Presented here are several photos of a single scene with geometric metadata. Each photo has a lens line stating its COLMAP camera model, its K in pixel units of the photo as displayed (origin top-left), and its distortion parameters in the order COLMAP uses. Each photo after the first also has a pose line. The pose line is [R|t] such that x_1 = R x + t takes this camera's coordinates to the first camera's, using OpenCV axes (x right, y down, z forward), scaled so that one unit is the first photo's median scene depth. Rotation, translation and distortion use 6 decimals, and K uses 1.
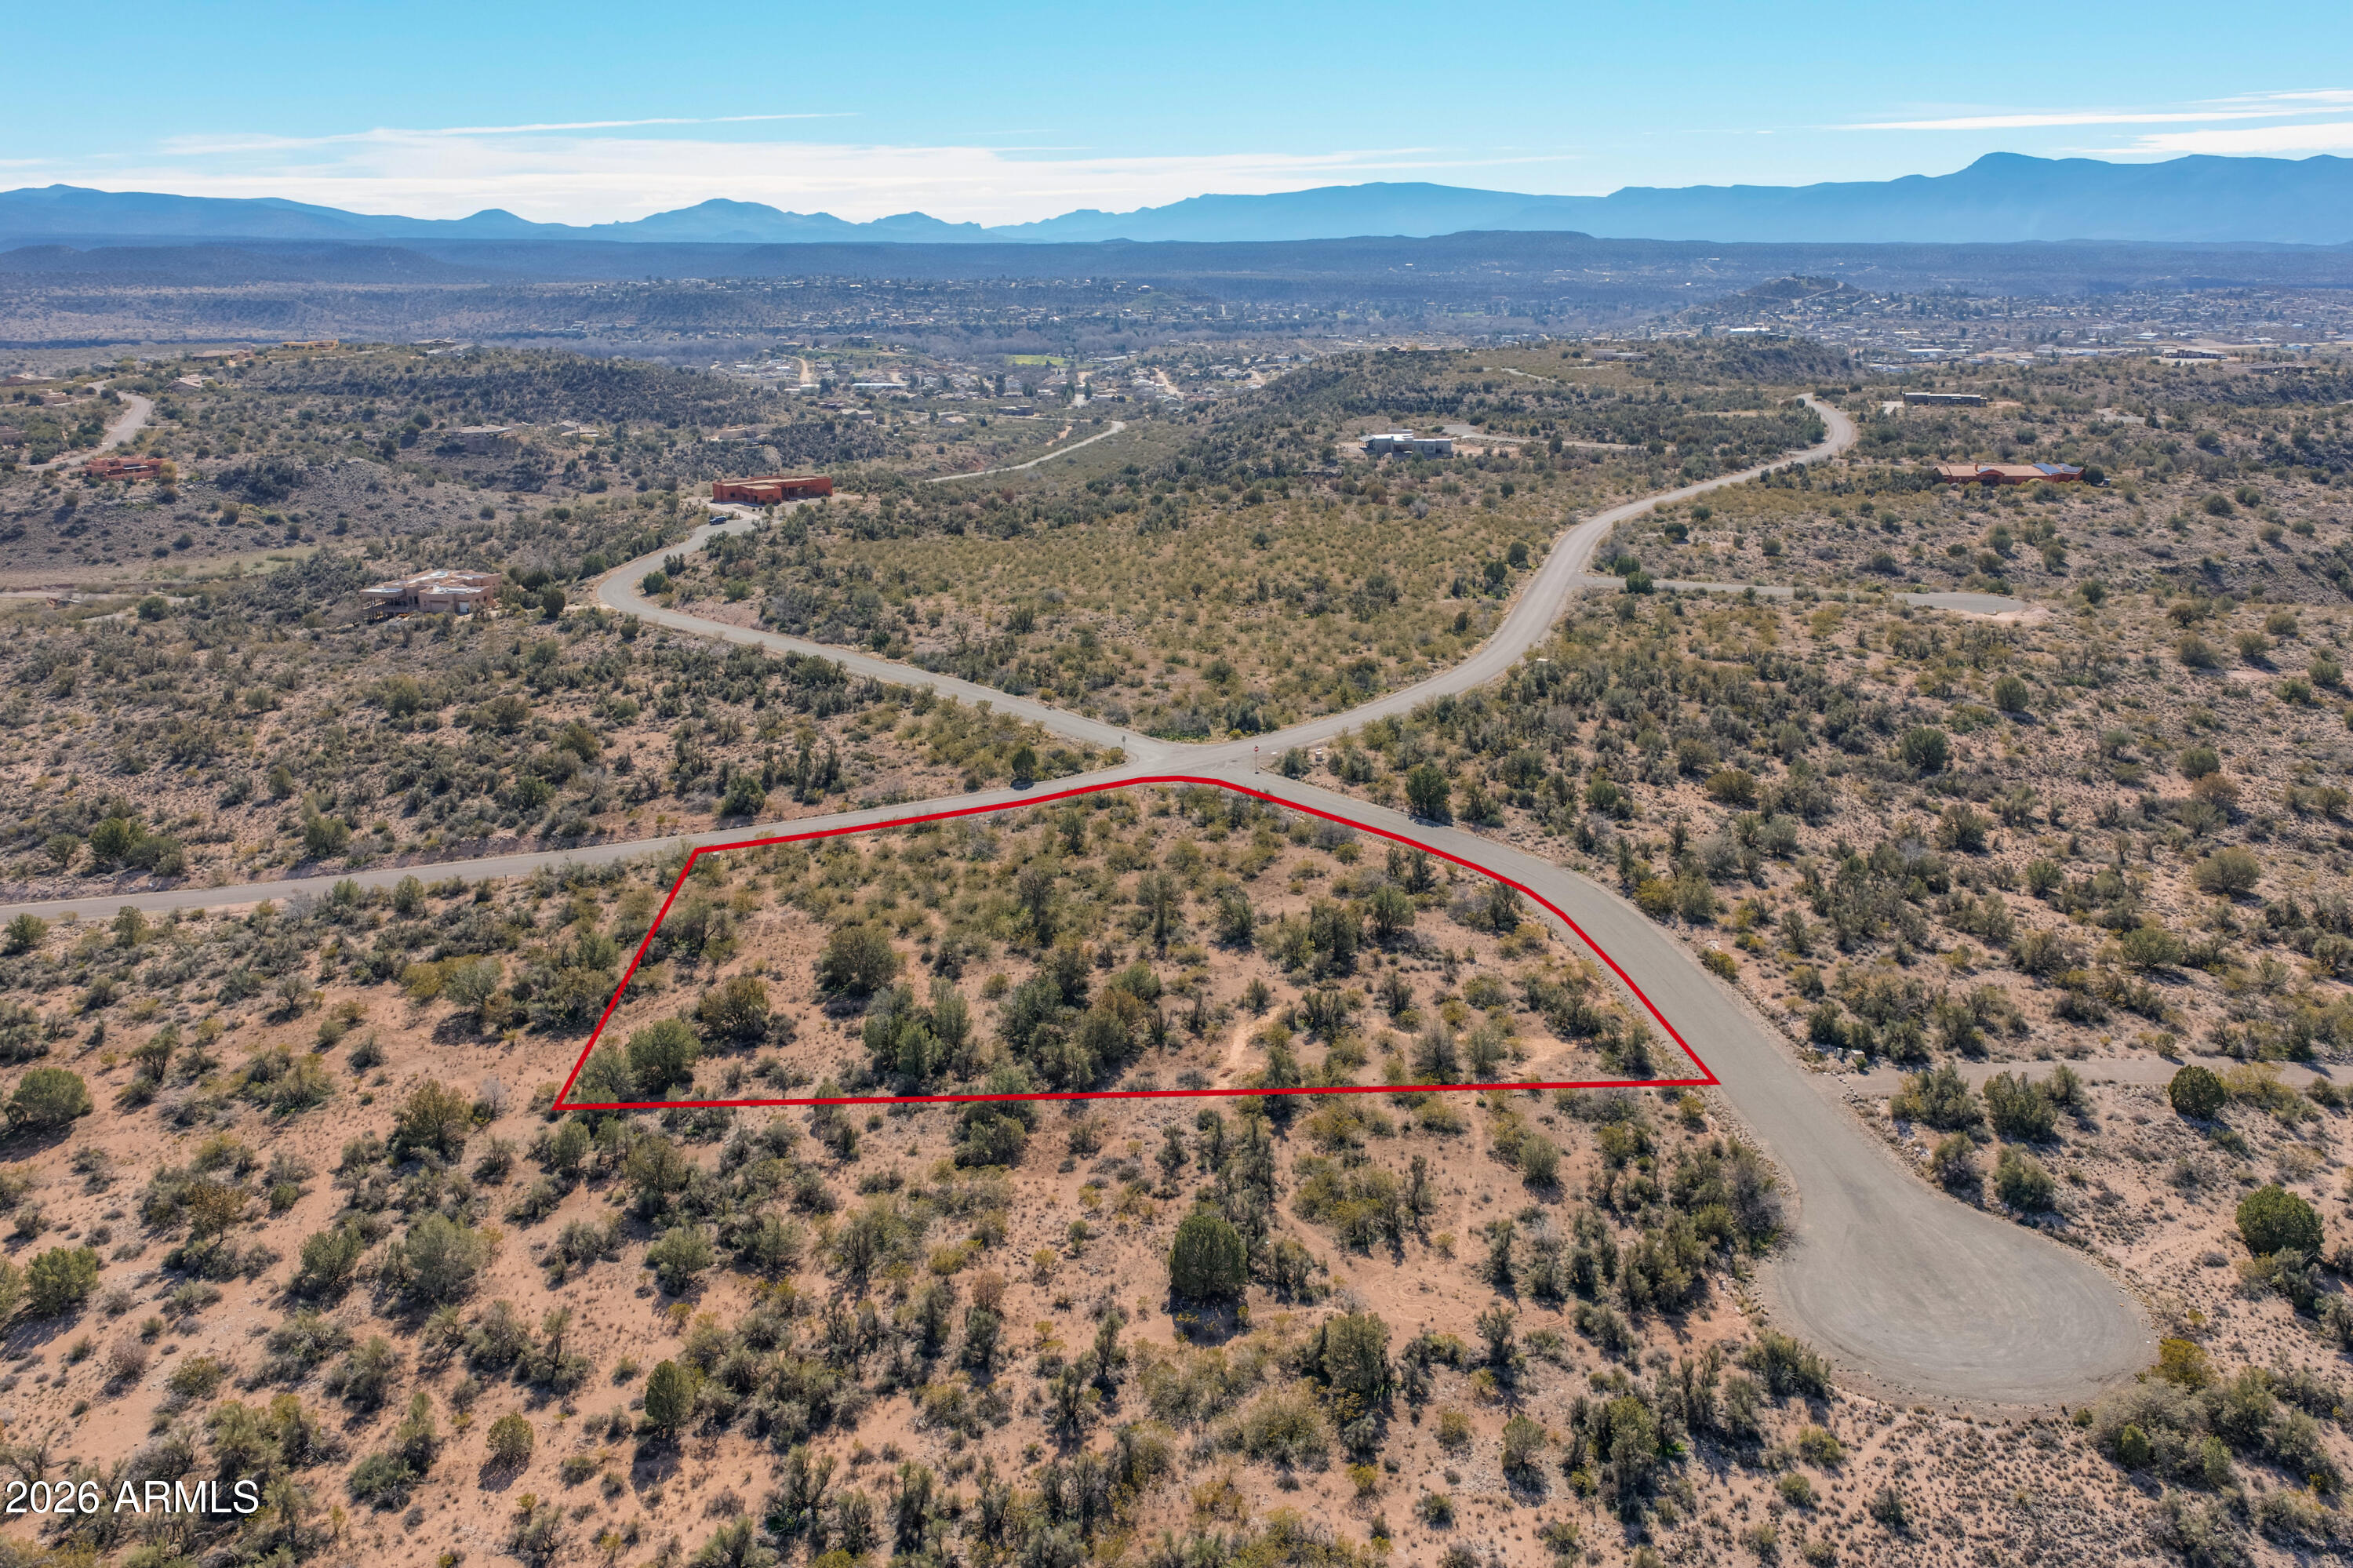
lens RADIAL K [[1946.2, 0, 1176.4], [0, 1946.2, 766.6], [0, 0, 1]] dist [0.018465, -0.034812]
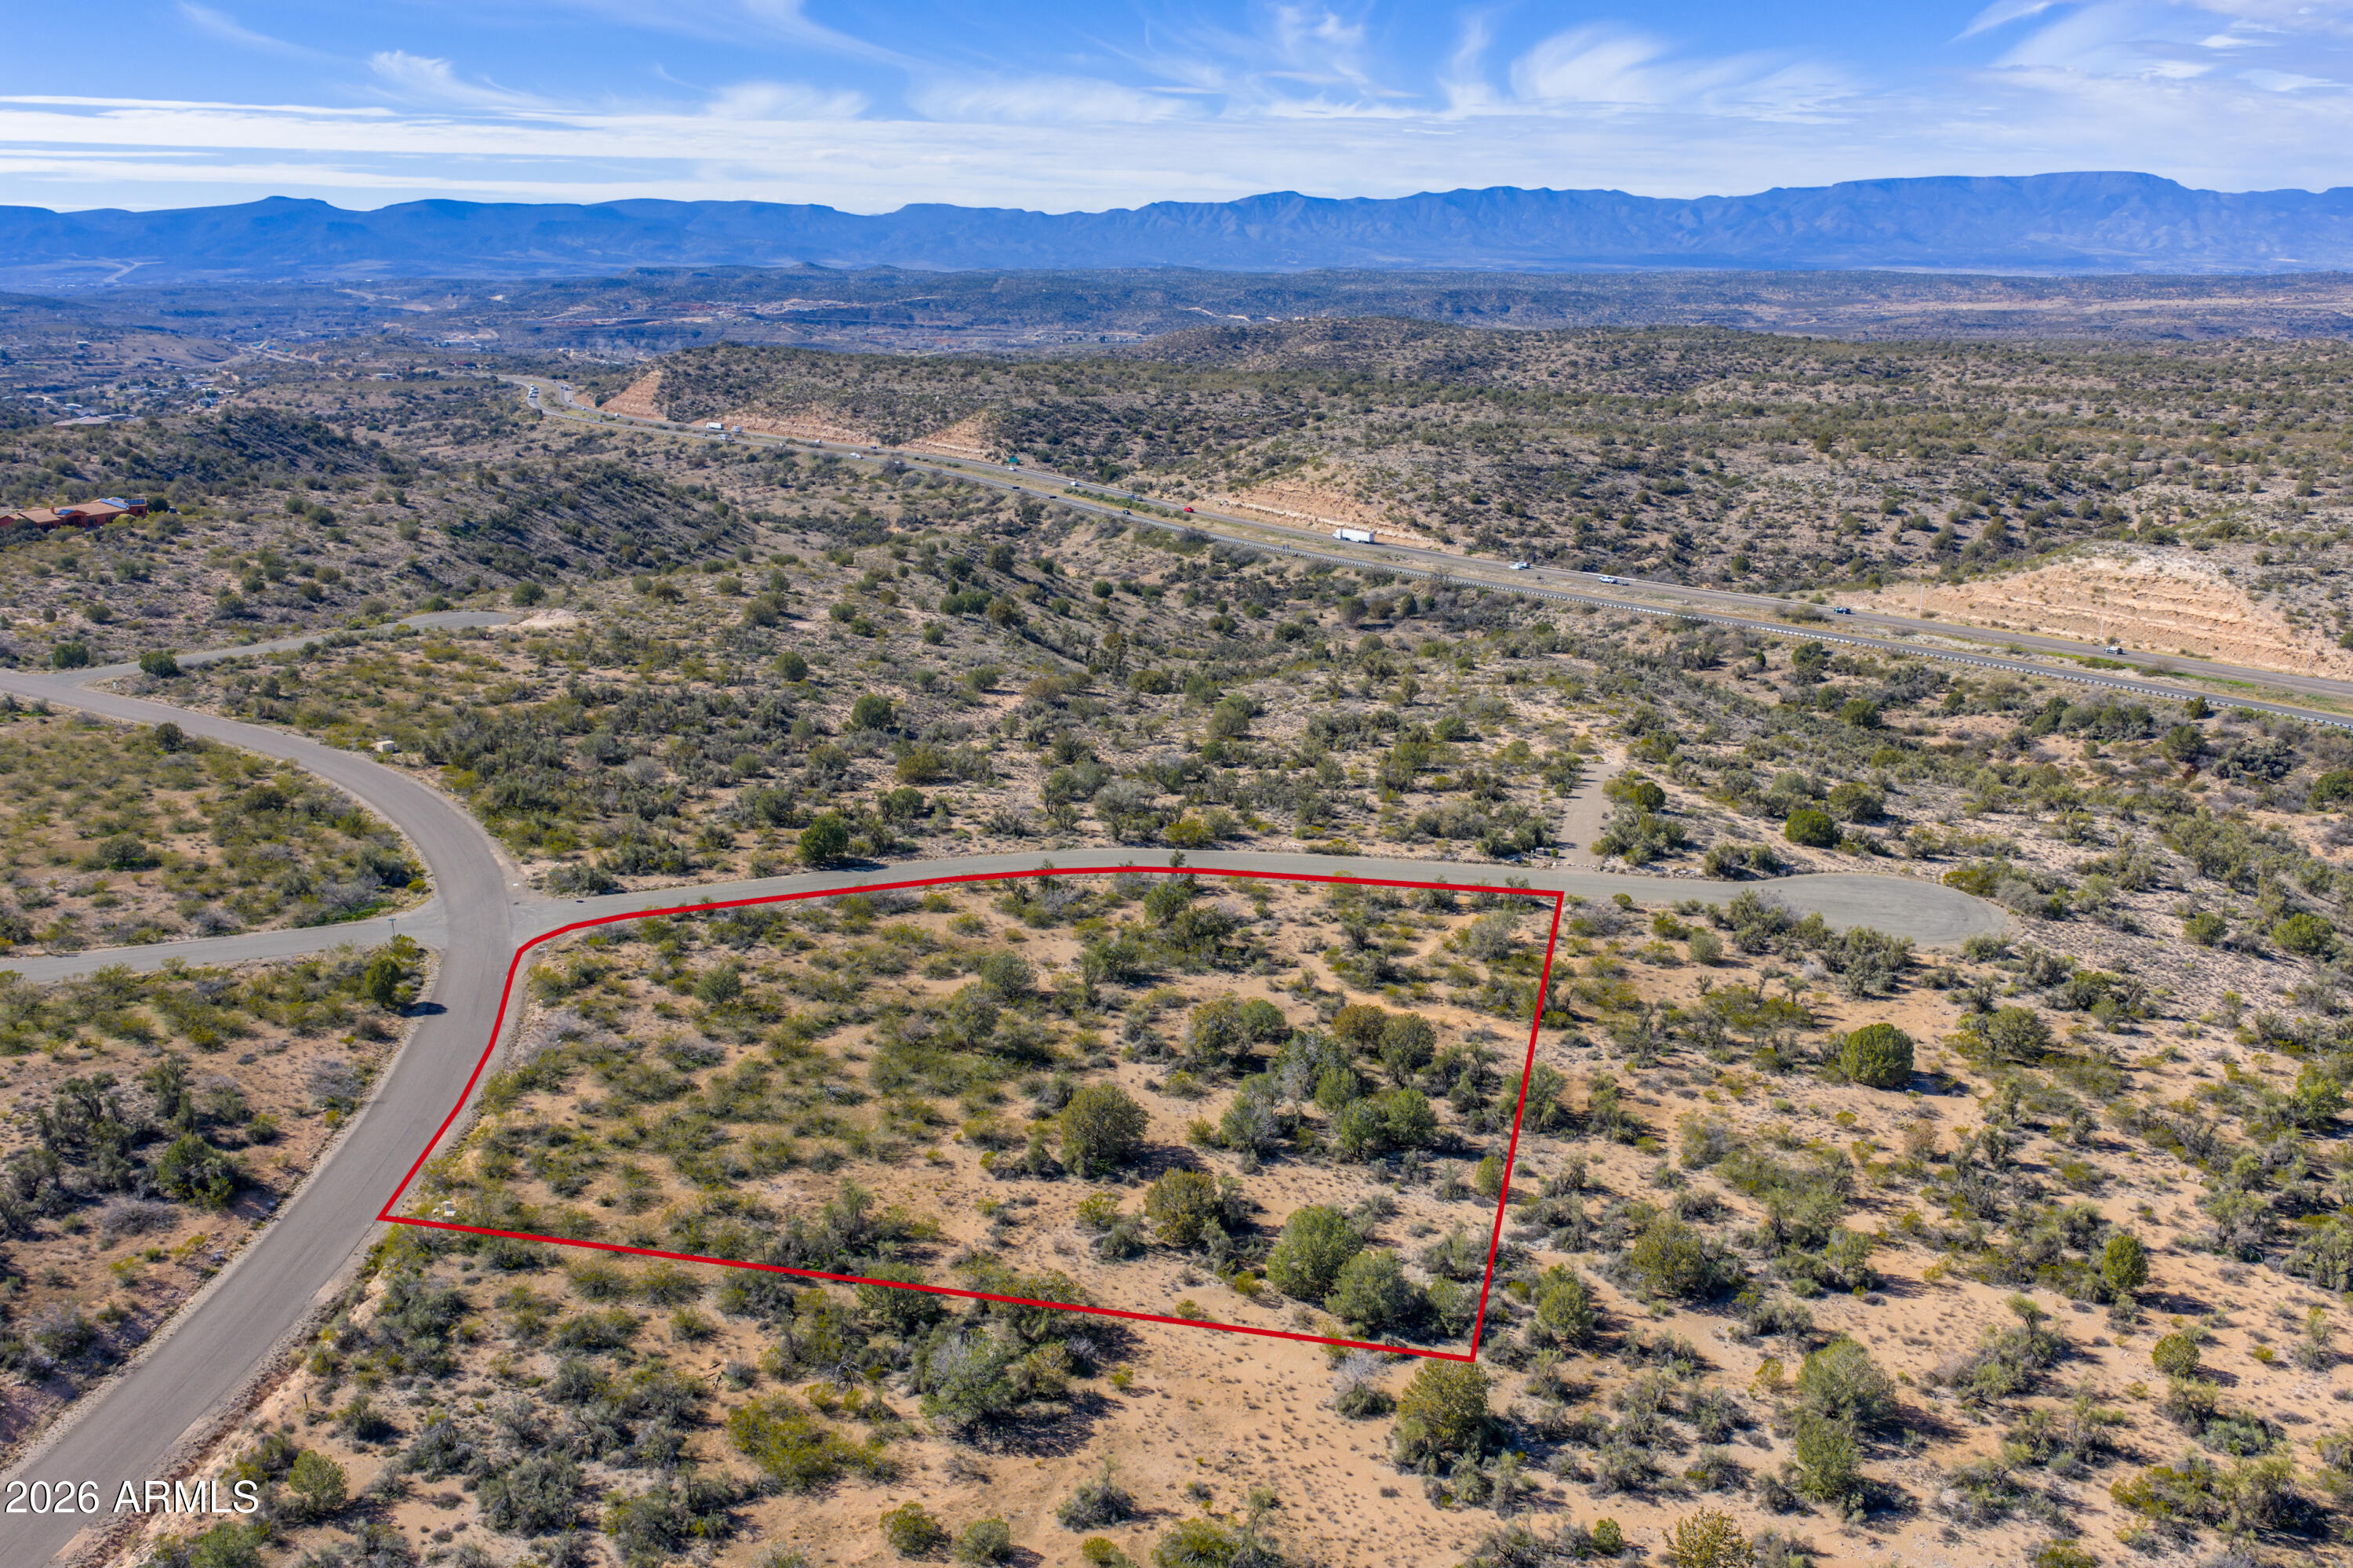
lens RADIAL K [[1946.2, 0, 1176.5], [0, 1946.2, 779.7], [0, 0, 1]] dist [0.018465, -0.034812]
pose [[0.309343, -0.236345, 0.921113, -1.224371], [0.241274, 0.956434, 0.164379, -0.234232], [-0.919834, 0.171391, 0.352890, 0.916334]]
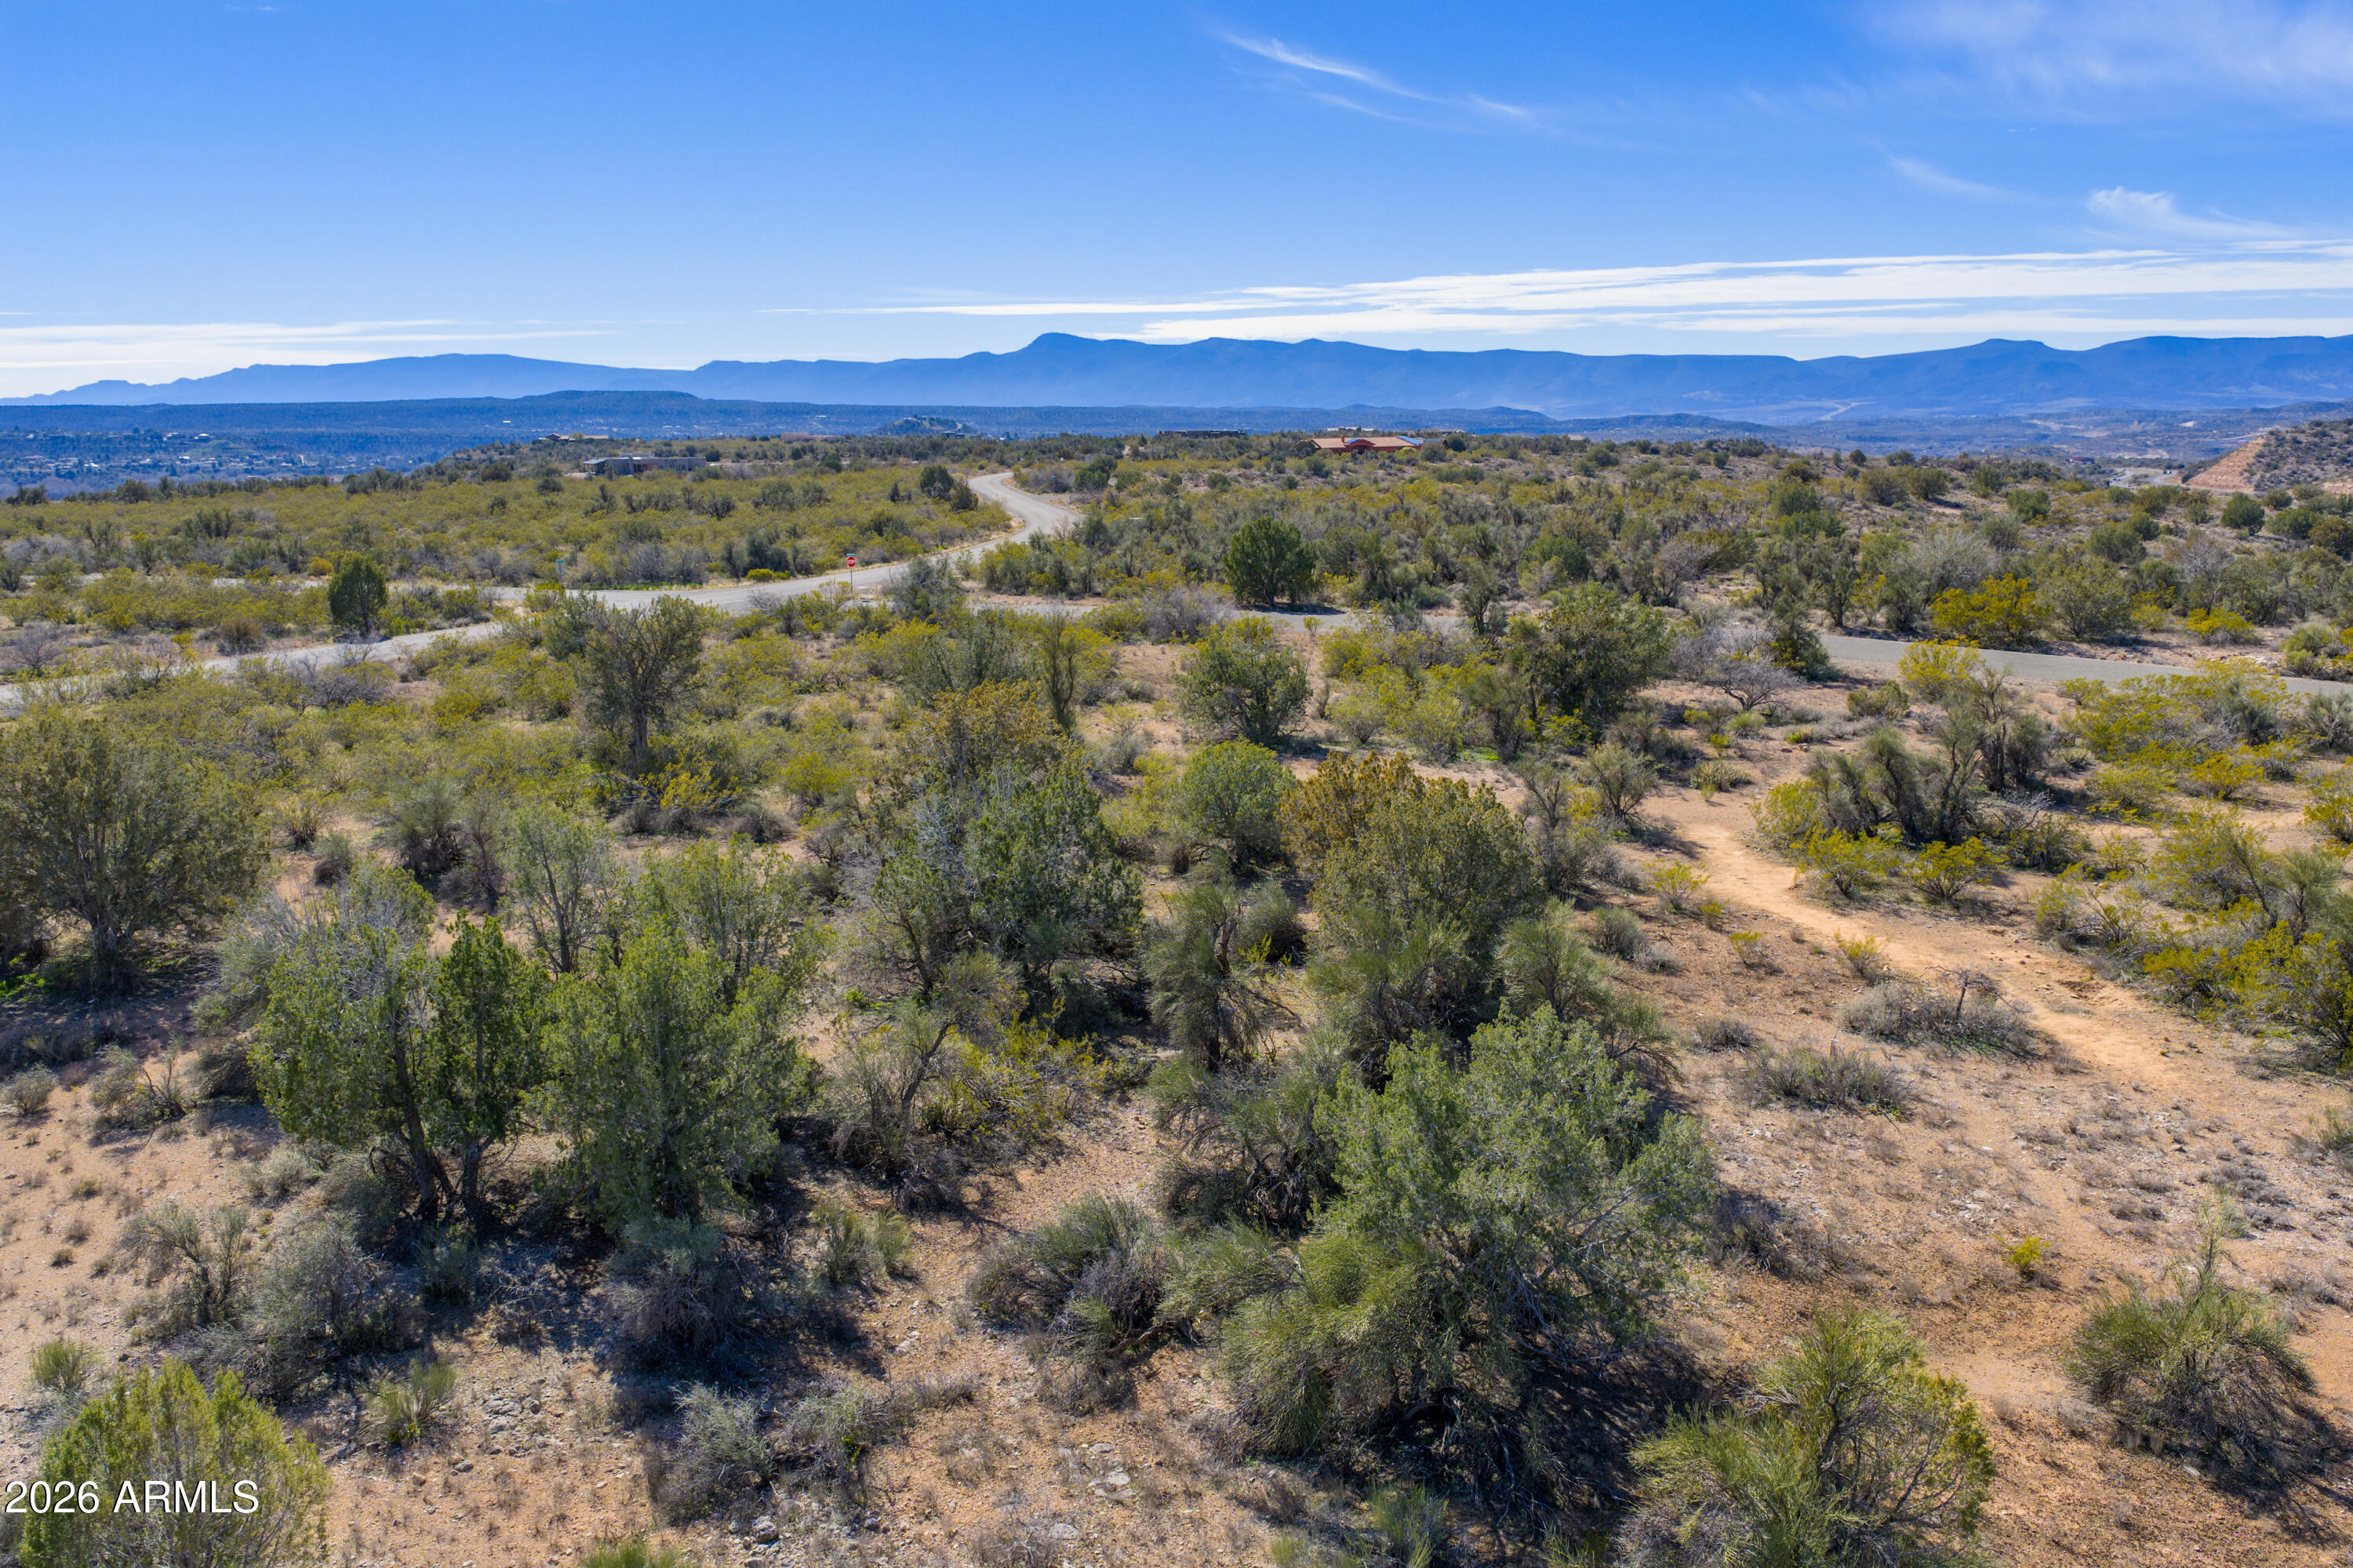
lens RADIAL K [[1946.2, 0, 1174.8], [0, 1946.2, 780.8], [0, 0, 1]] dist [0.018465, -0.034812]
pose [[0.901979, -0.081302, 0.424055, -0.200045], [0.114258, 0.992045, -0.052830, 0.164512], [-0.416387, 0.096103, 0.904094, 1.016313]]
